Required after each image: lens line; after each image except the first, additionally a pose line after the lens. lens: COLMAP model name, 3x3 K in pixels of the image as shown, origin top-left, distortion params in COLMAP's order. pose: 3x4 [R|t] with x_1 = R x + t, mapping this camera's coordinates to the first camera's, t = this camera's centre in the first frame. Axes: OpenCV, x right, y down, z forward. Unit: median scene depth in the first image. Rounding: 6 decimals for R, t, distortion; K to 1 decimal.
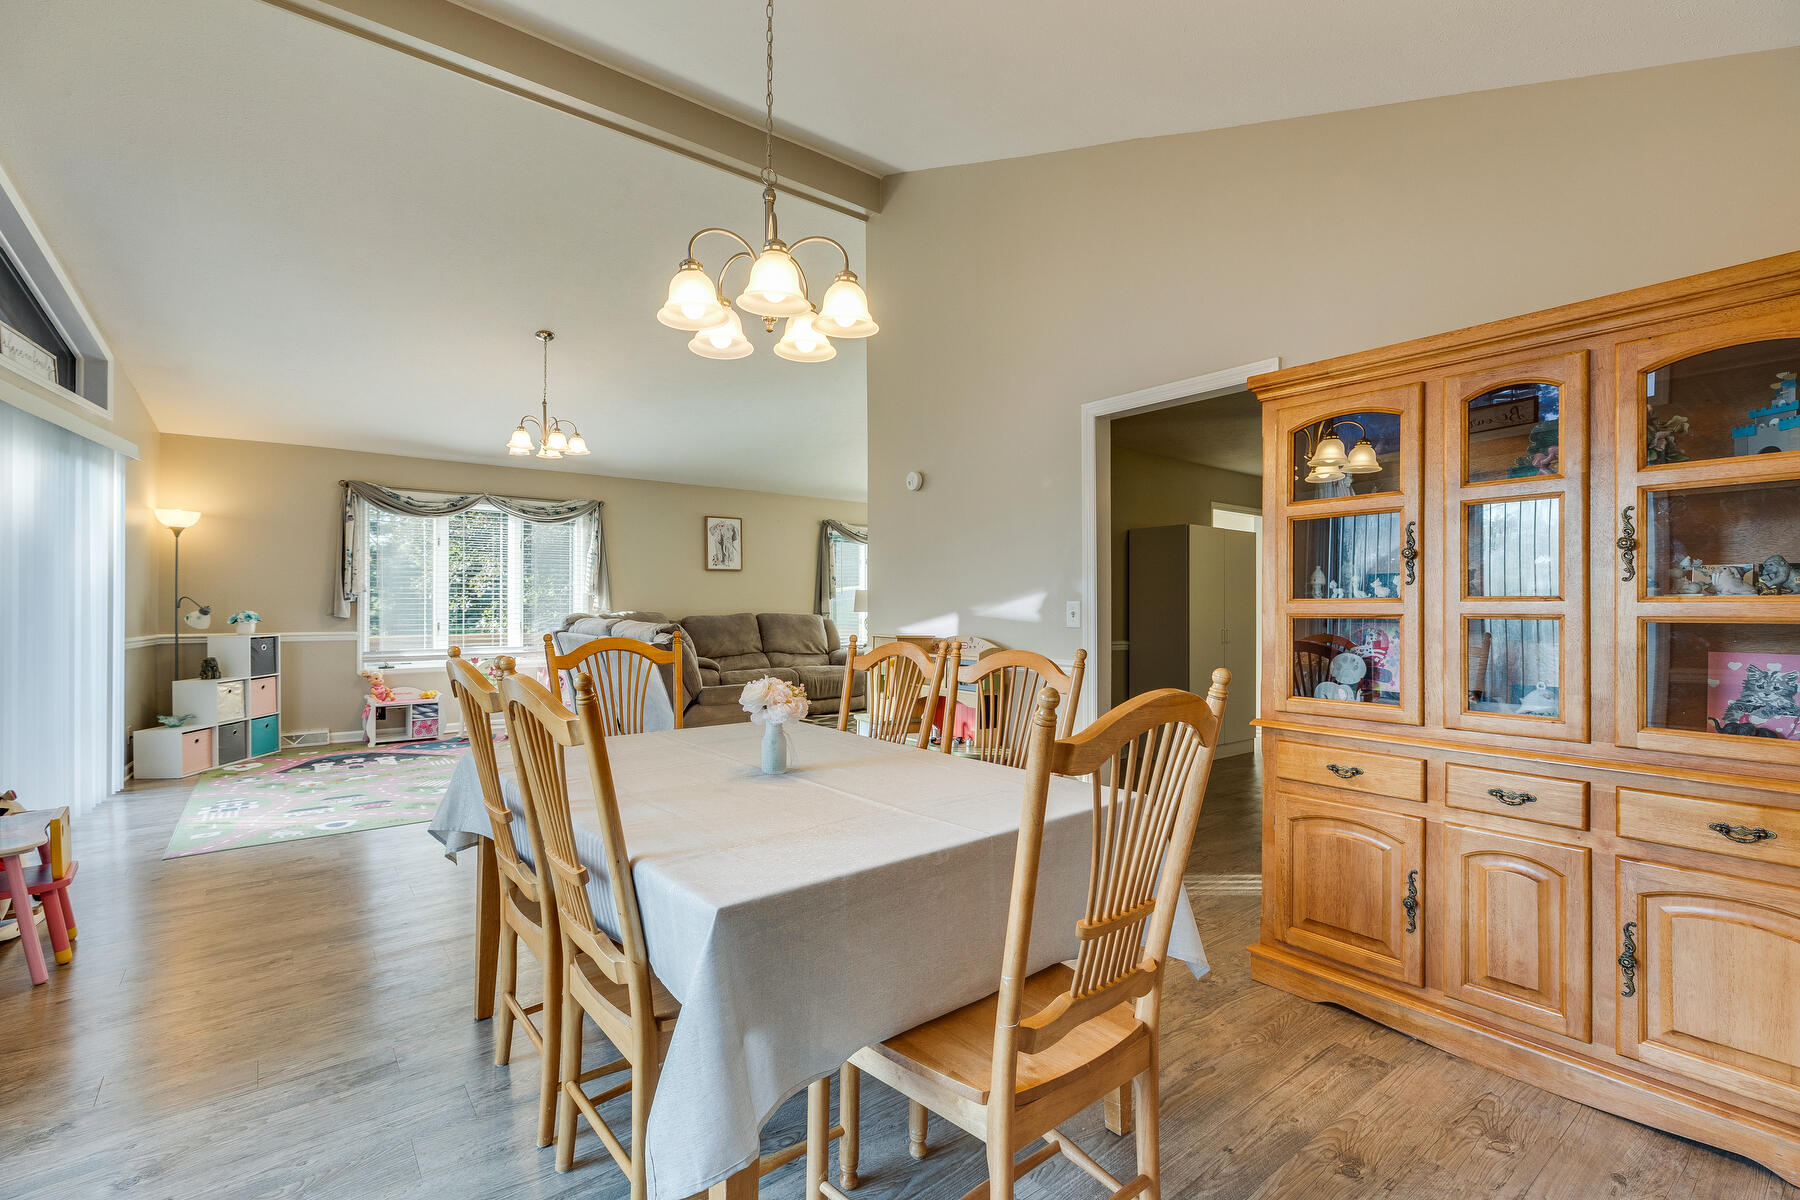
lens RADIAL K [[804.9, 0, 900.0], [0, 804.9, 600.0], [0, 0, 1]] dist [0.003540, 0.000043]
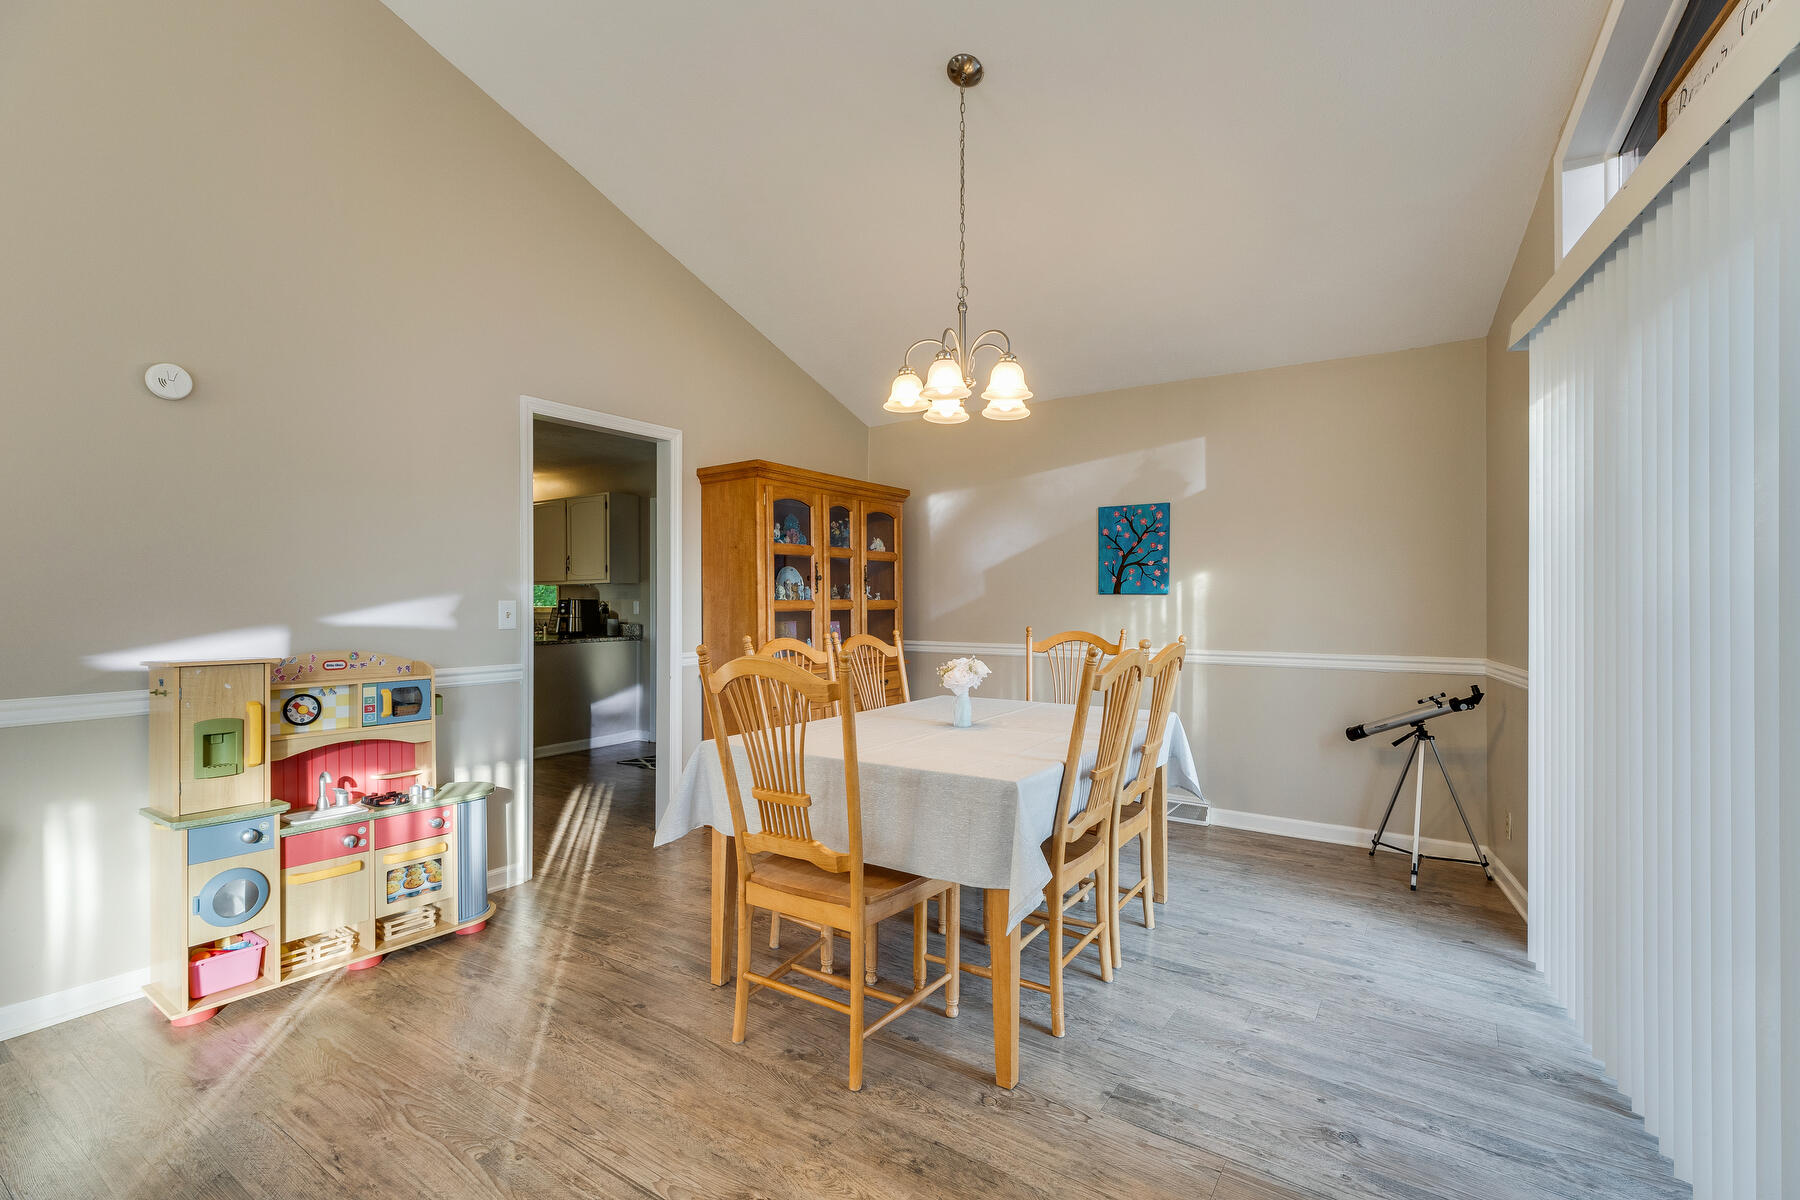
lens RADIAL K [[804.9, 0, 900.0], [0, 804.9, 600.0], [0, 0, 1]] dist [0.003540, 0.000043]
pose [[-0.301860, 0.000604, 0.953352, -1.367512], [-0.001064, 0.999999, -0.000971, -0.000908], [-0.953352, -0.001308, -0.301859, 1.439611]]
